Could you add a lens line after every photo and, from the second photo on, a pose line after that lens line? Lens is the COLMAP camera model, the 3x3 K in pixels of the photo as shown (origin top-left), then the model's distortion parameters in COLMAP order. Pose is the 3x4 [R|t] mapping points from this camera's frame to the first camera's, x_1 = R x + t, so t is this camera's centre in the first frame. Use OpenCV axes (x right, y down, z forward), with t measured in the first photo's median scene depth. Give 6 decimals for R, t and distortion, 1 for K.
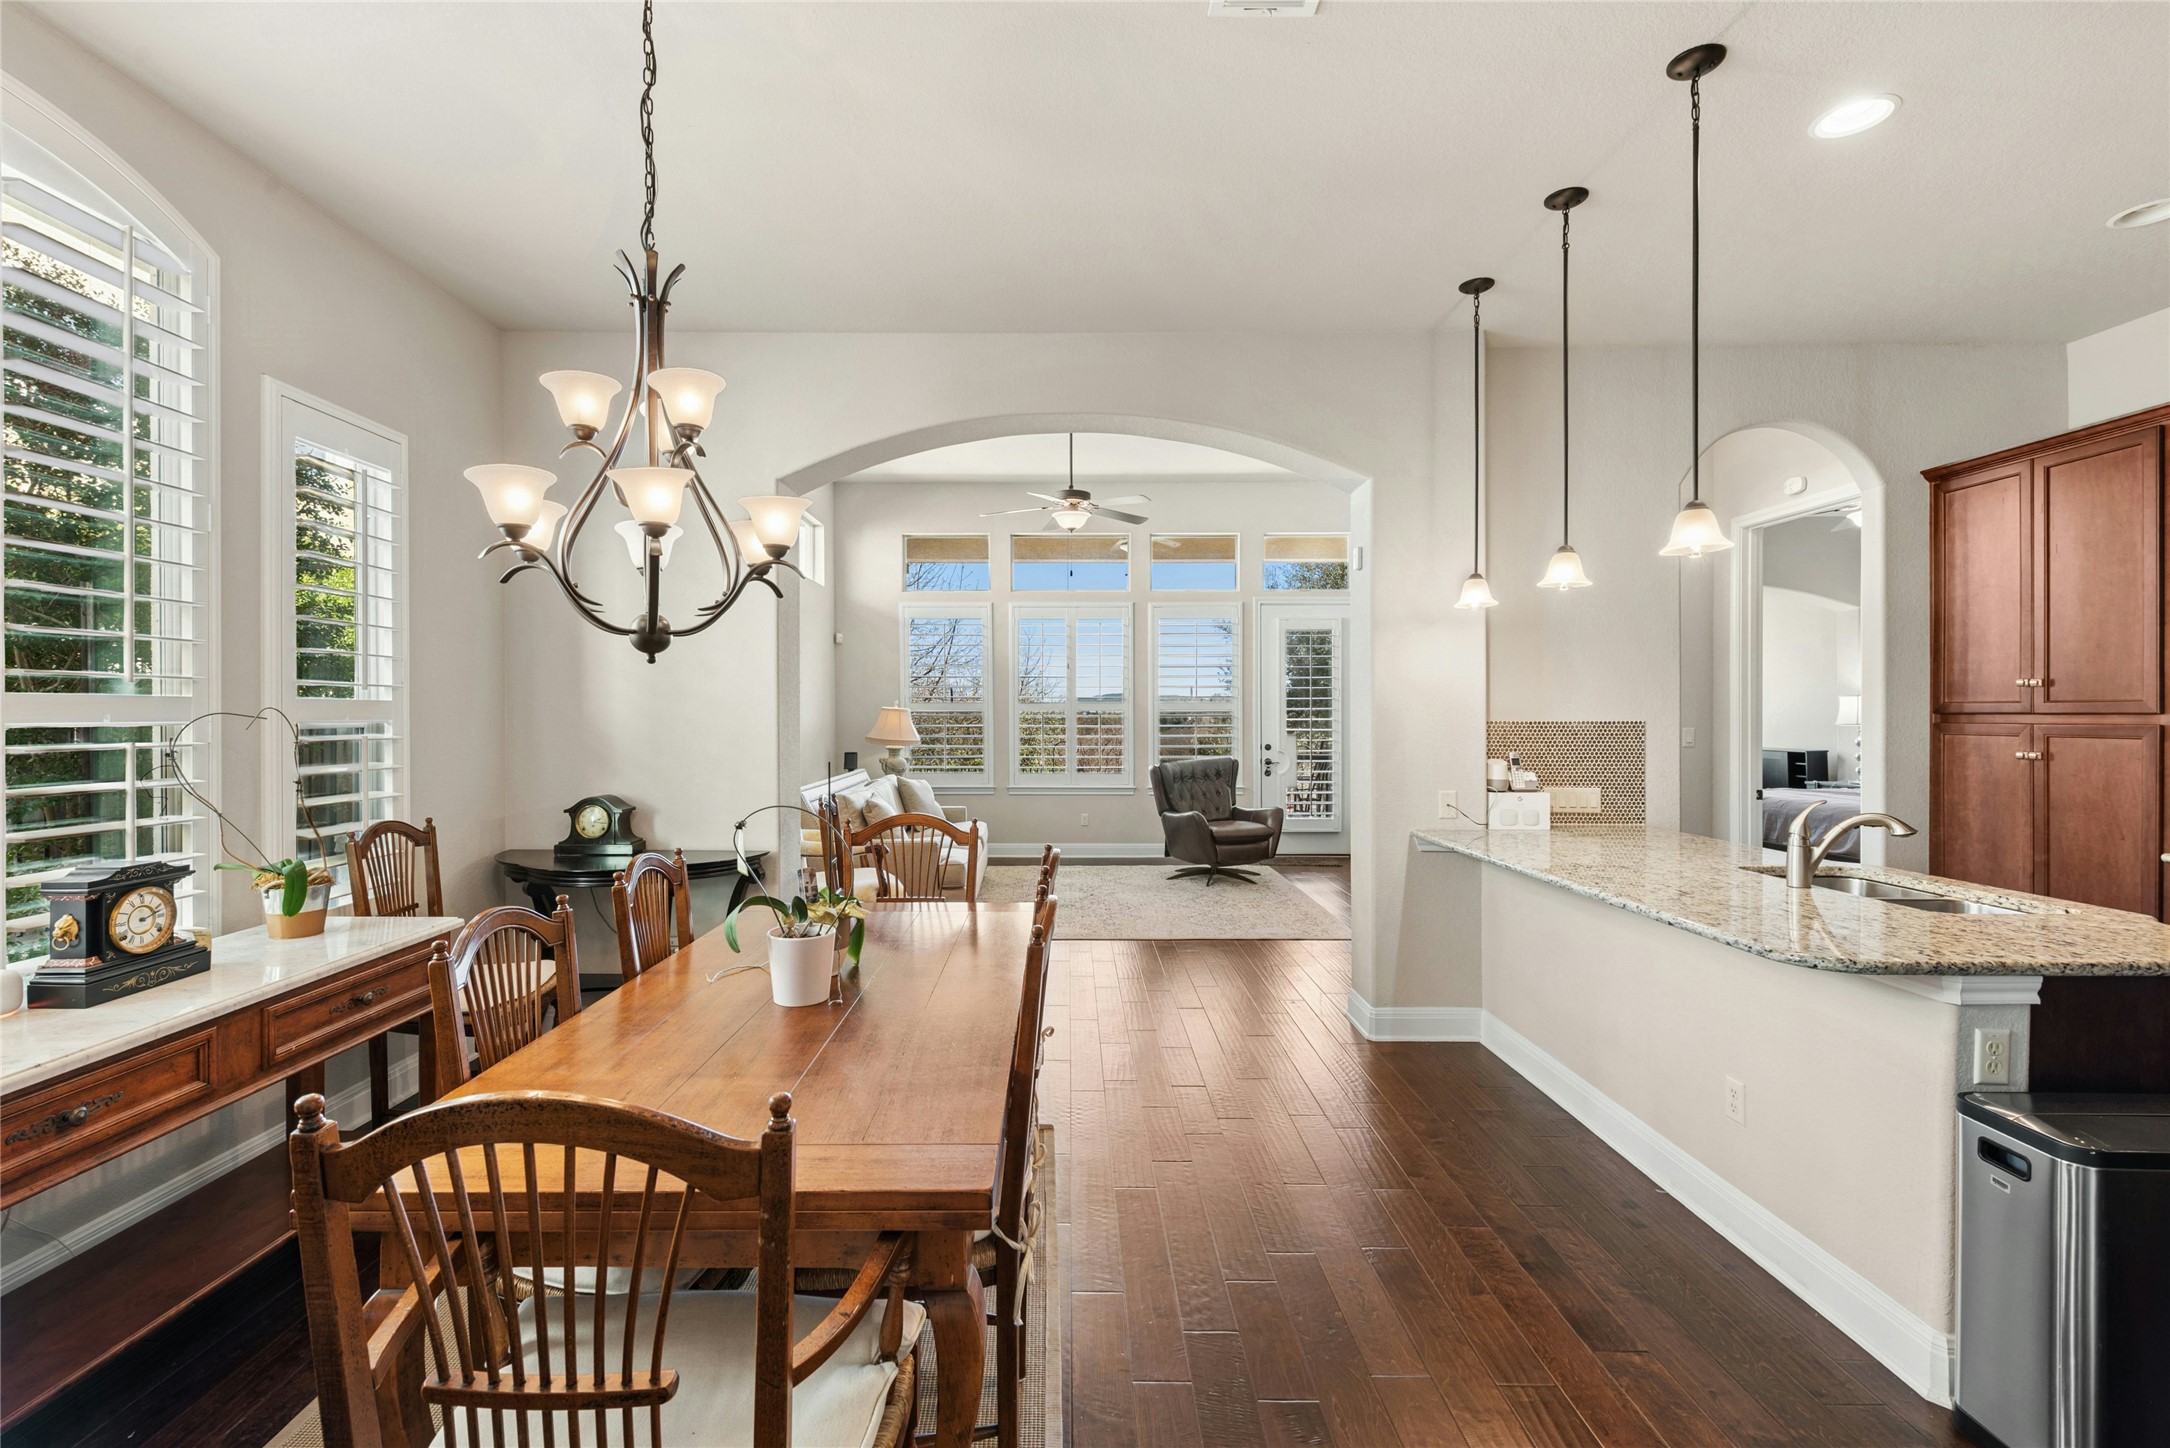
lens RADIAL K [[902.9, 0, 1106.1], [0, 902.9, 714.7], [0, 0, 1]] dist [0.011787, -0.000447]
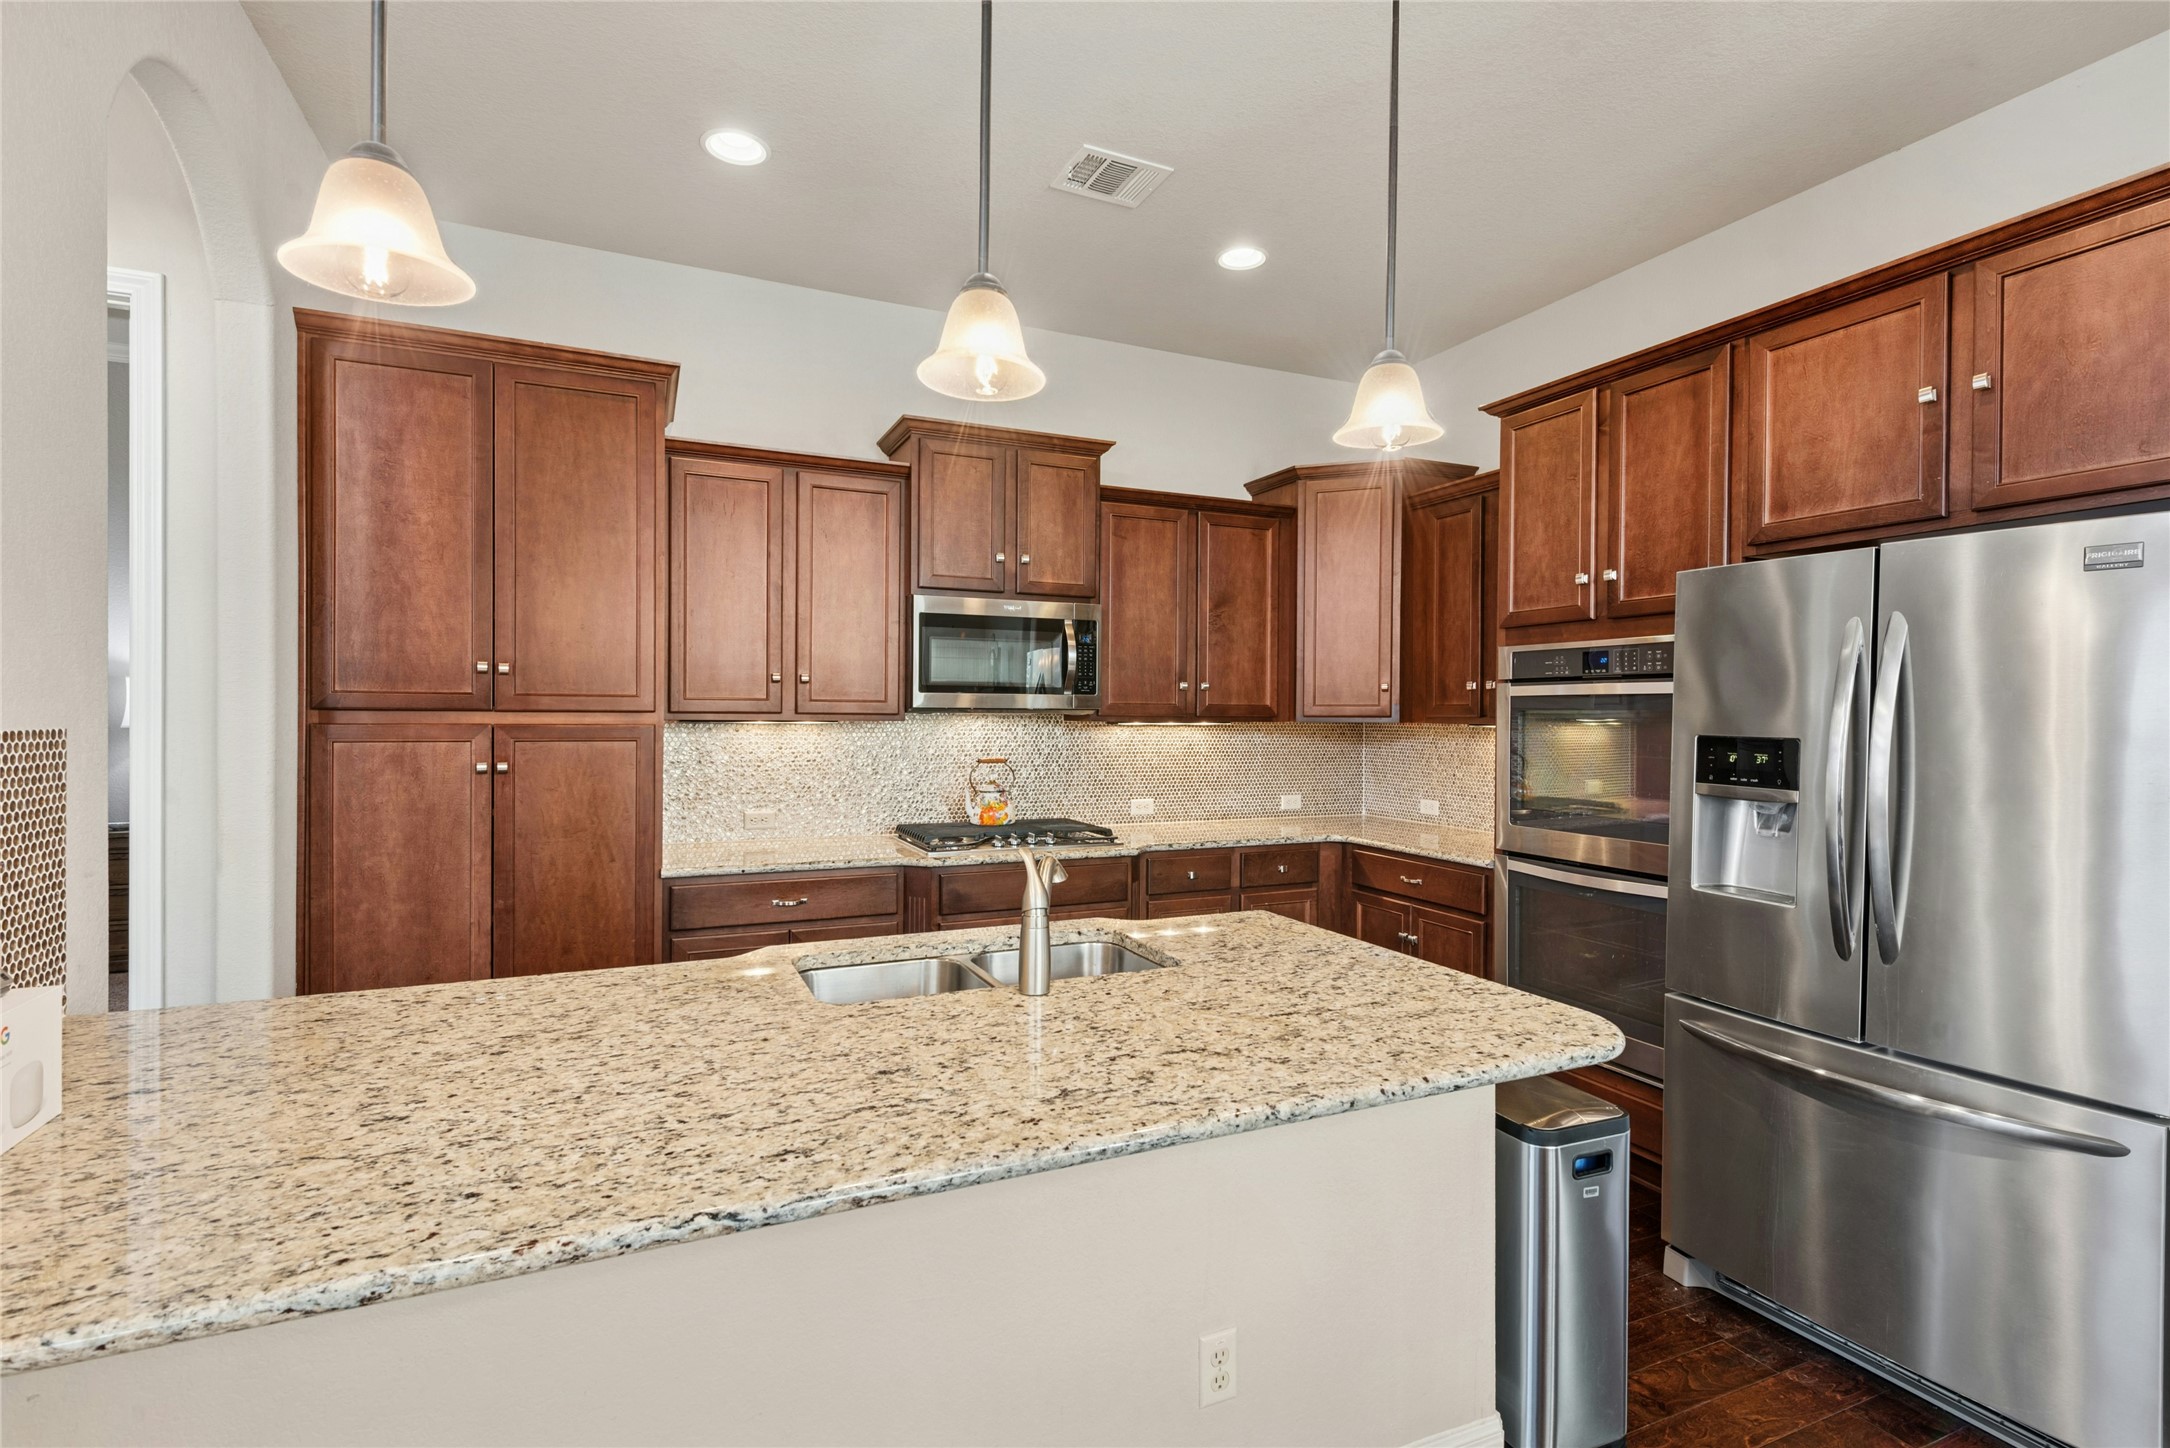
lens RADIAL K [[1002.4, 0, 1066.3], [0, 1002.4, 740.8], [0, 0, 1]] dist [0.002006, -0.001037]
pose [[-0.395086, -0.018384, 0.918460, 0.097708], [-0.007447, 0.999831, 0.016809, 0.006911], [-0.918614, -0.000199, -0.395156, 0.912285]]
